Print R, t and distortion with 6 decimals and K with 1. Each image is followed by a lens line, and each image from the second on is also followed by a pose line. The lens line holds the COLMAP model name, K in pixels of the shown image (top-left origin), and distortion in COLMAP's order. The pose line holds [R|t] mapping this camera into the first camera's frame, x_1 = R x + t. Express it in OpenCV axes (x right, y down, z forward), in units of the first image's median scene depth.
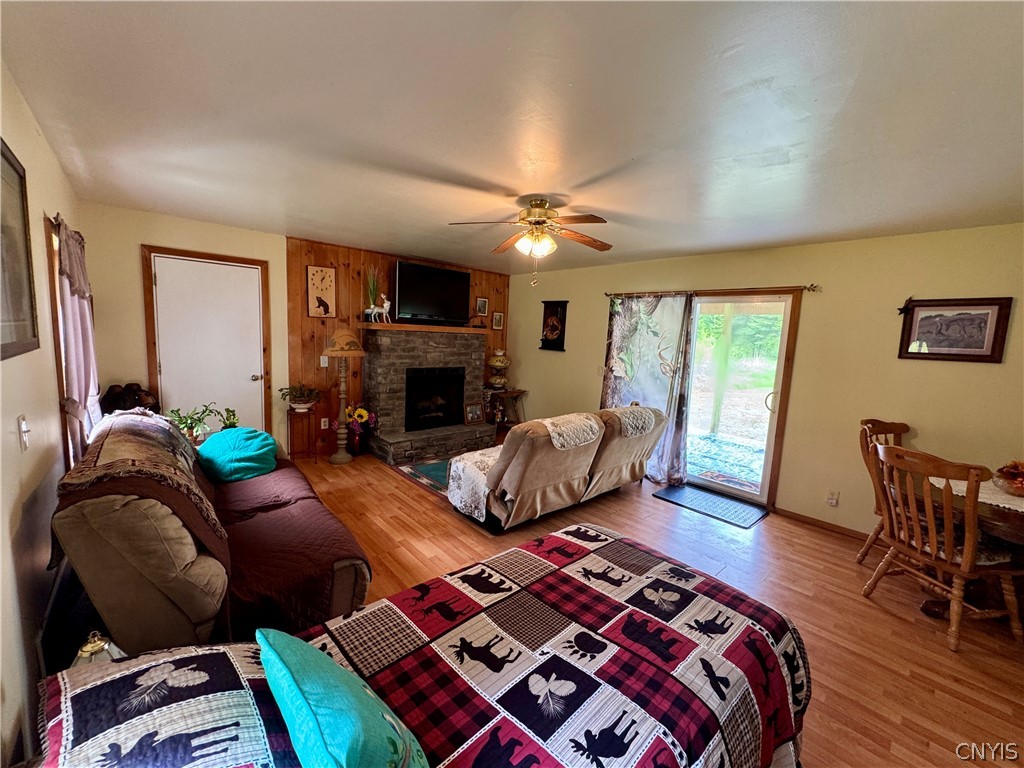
lens RADIAL K [[410.0, 0, 511.7], [0, 410.0, 382.3], [0, 0, 1]] dist [-0.002603, 0.000152]
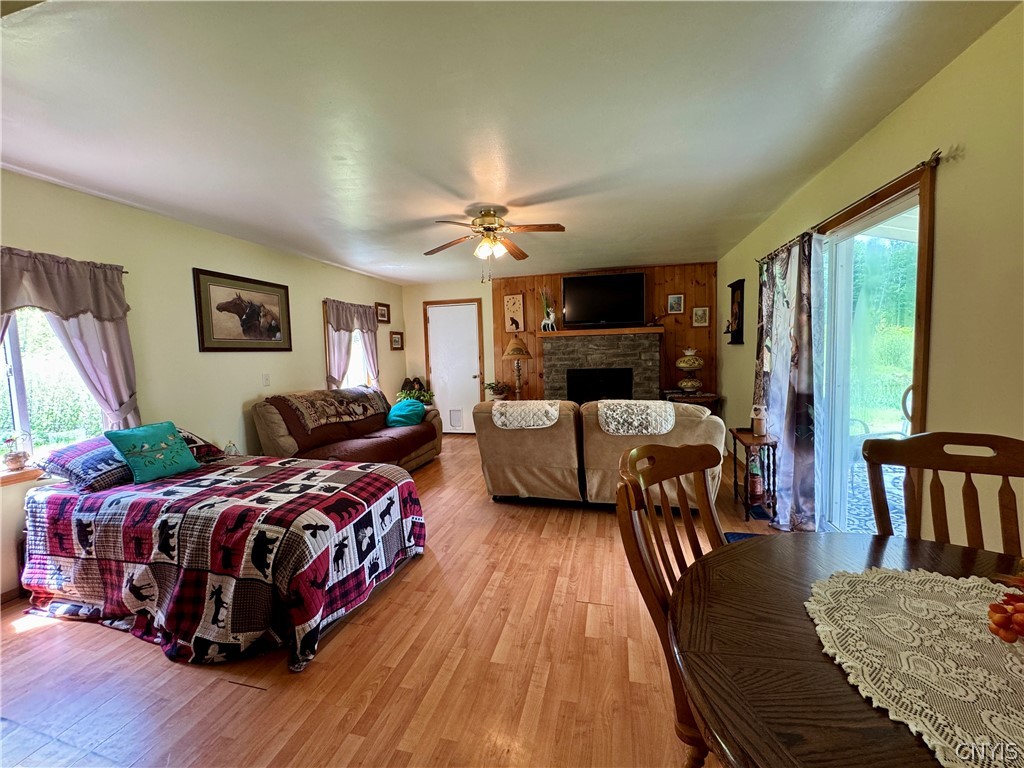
lens RADIAL K [[410.0, 0, 511.0], [0, 410.0, 382.8], [0, 0, 1]] dist [-0.002603, 0.000152]
pose [[0.550855, -0.000781, -0.834601, 0.635220], [-0.044768, 0.998532, -0.030482, 0.047618], [0.833399, 0.054155, 0.550012, 0.255317]]
